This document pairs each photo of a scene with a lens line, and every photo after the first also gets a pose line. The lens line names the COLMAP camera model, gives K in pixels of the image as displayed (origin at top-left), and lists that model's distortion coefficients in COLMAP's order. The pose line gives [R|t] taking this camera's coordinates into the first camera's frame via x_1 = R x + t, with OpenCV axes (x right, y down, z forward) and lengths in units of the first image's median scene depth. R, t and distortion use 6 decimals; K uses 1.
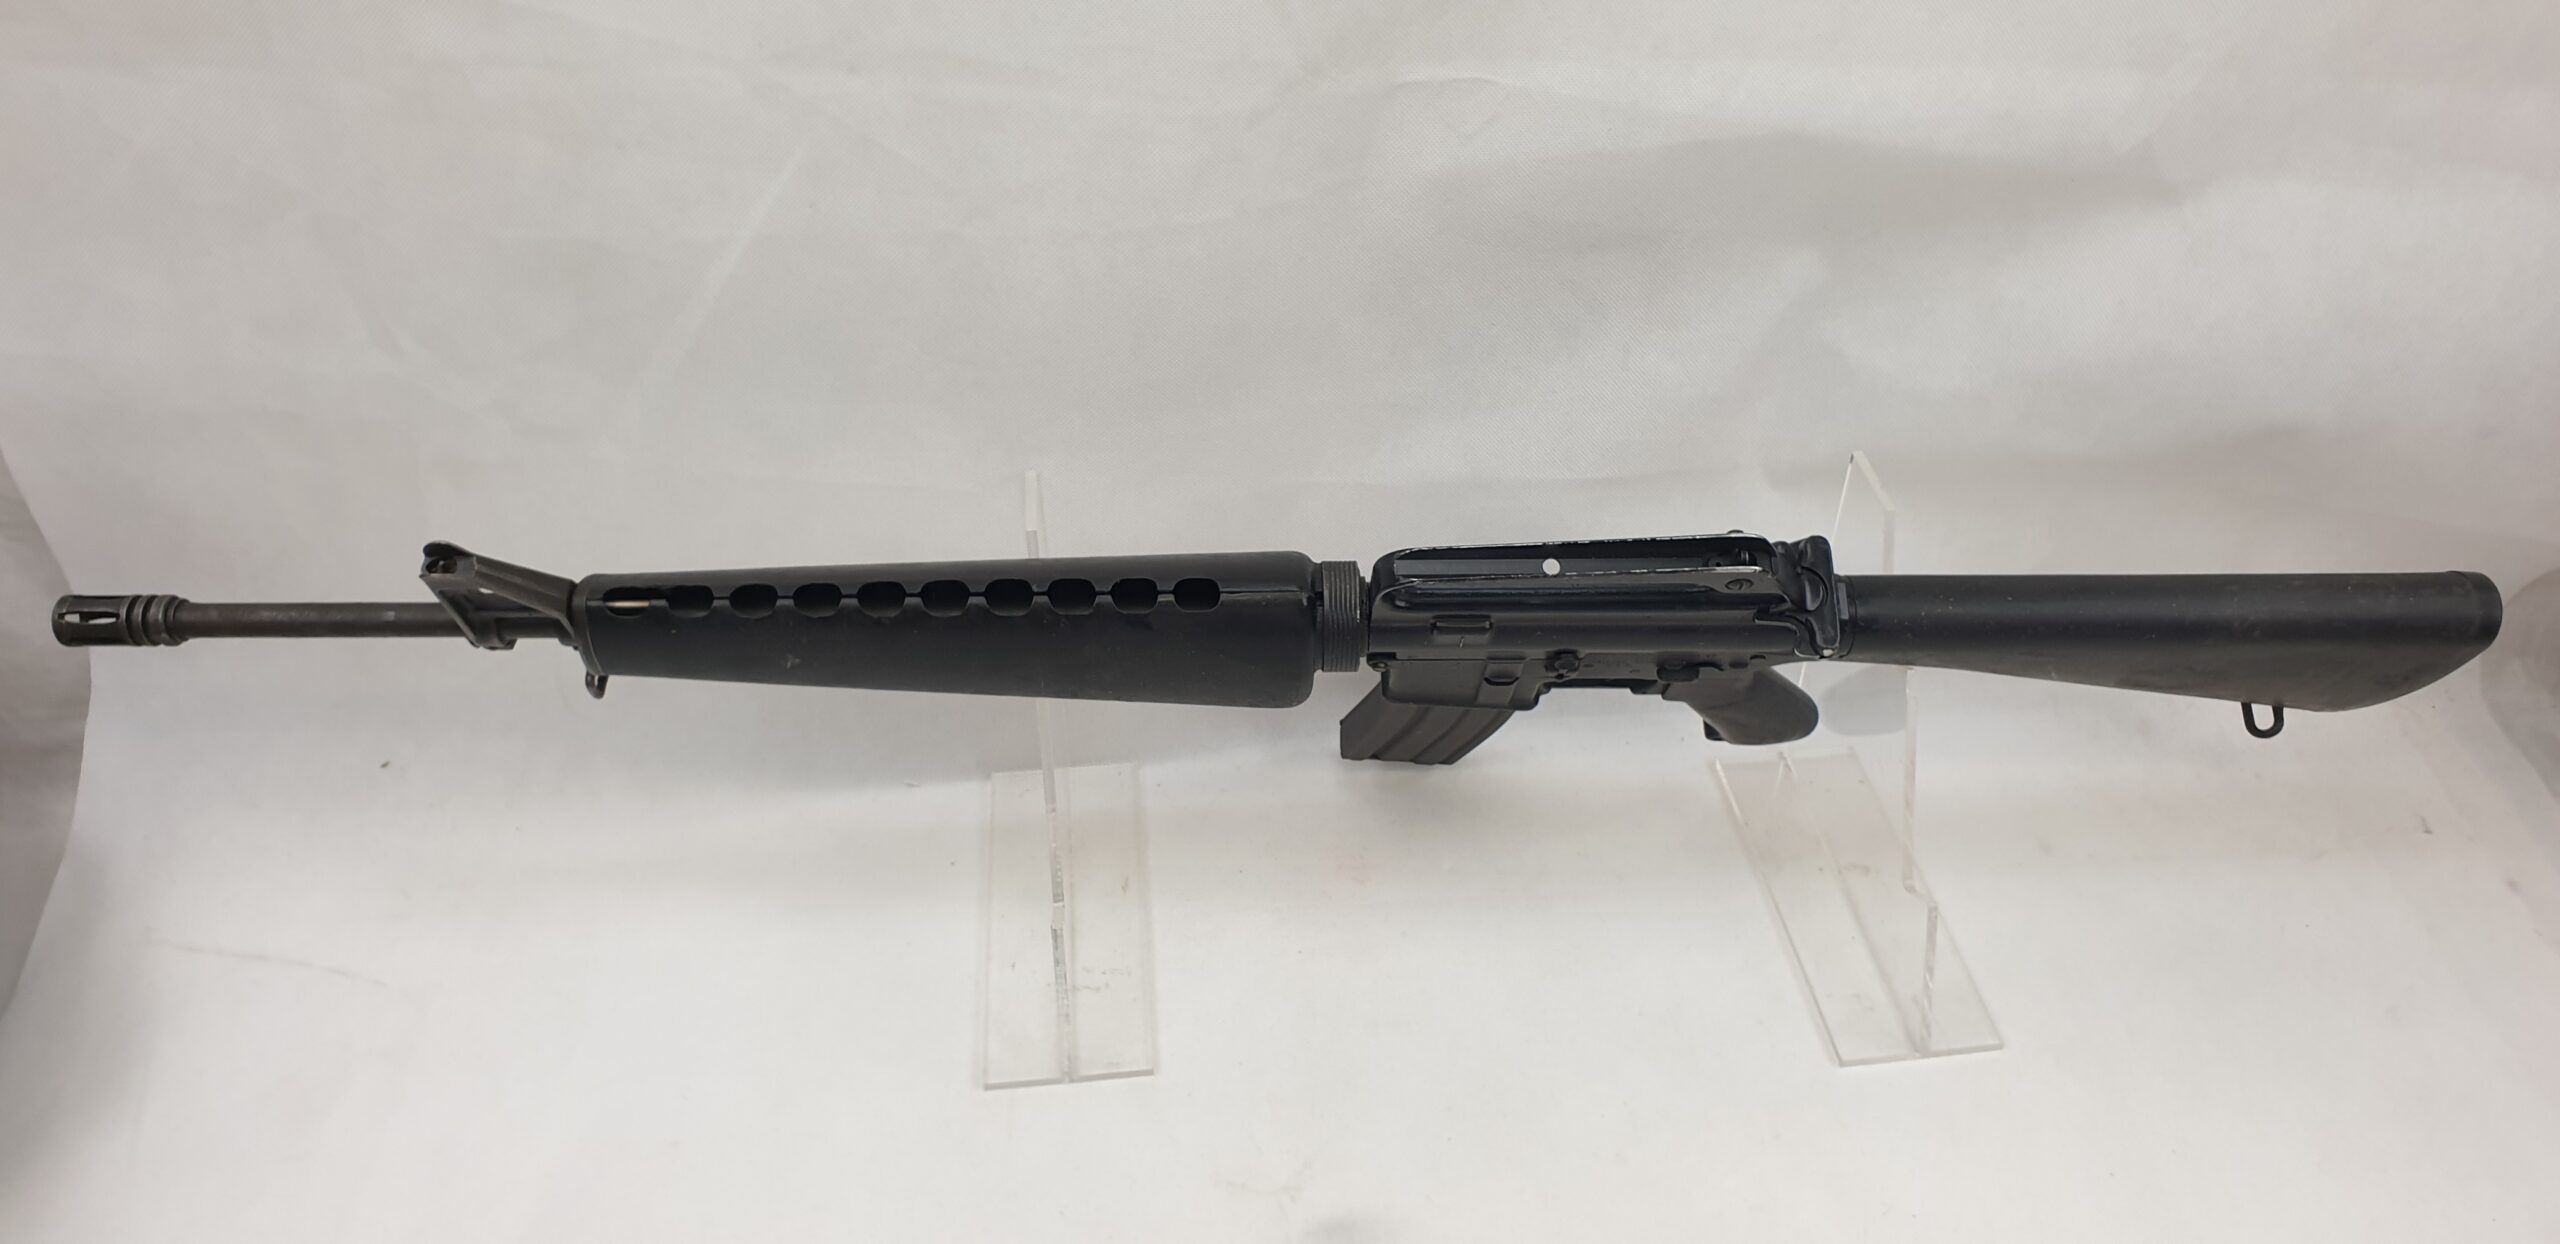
lens RADIAL K [[2095.6, 0, 1280.0], [0, 2095.6, 622.0], [0, 0, 1]] dist [0.004252, -0.005067]
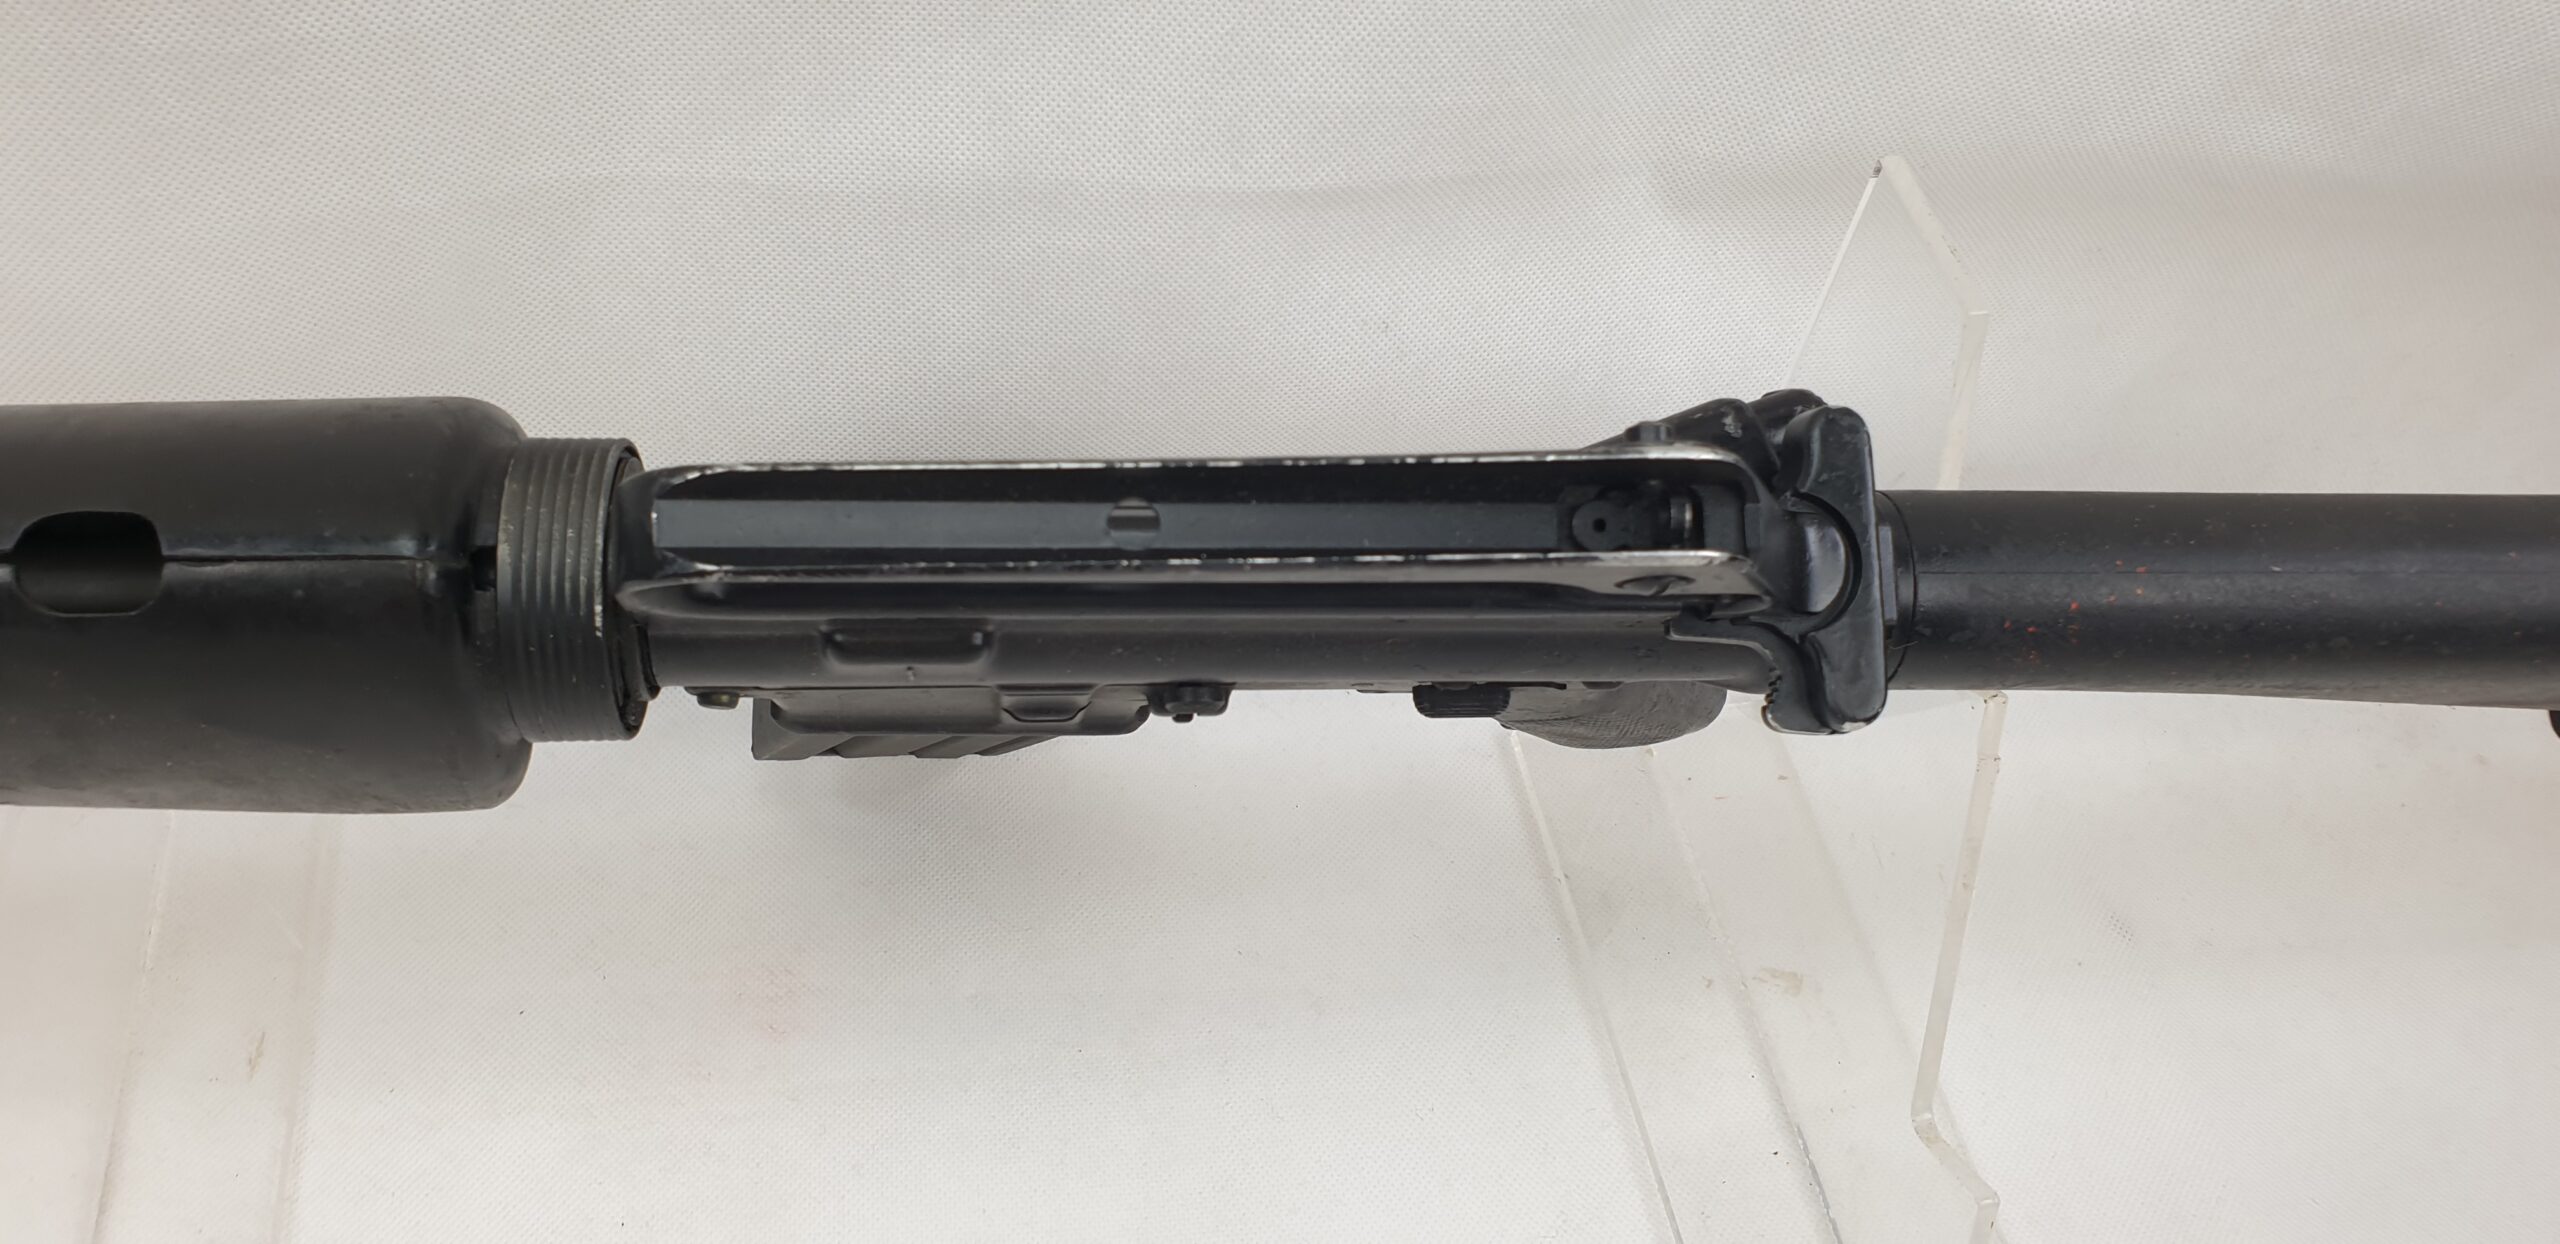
lens RADIAL K [[1994.1, 0, 1267.2], [0, 1994.1, 622.0], [0, 0, 1]] dist [0.036992, -0.004212]
pose [[0.993134, 0.006584, 0.116797, 0.096802], [-0.031015, 0.977505, 0.208620, -0.067677], [-0.112796, -0.210810, 0.970997, 0.575164]]
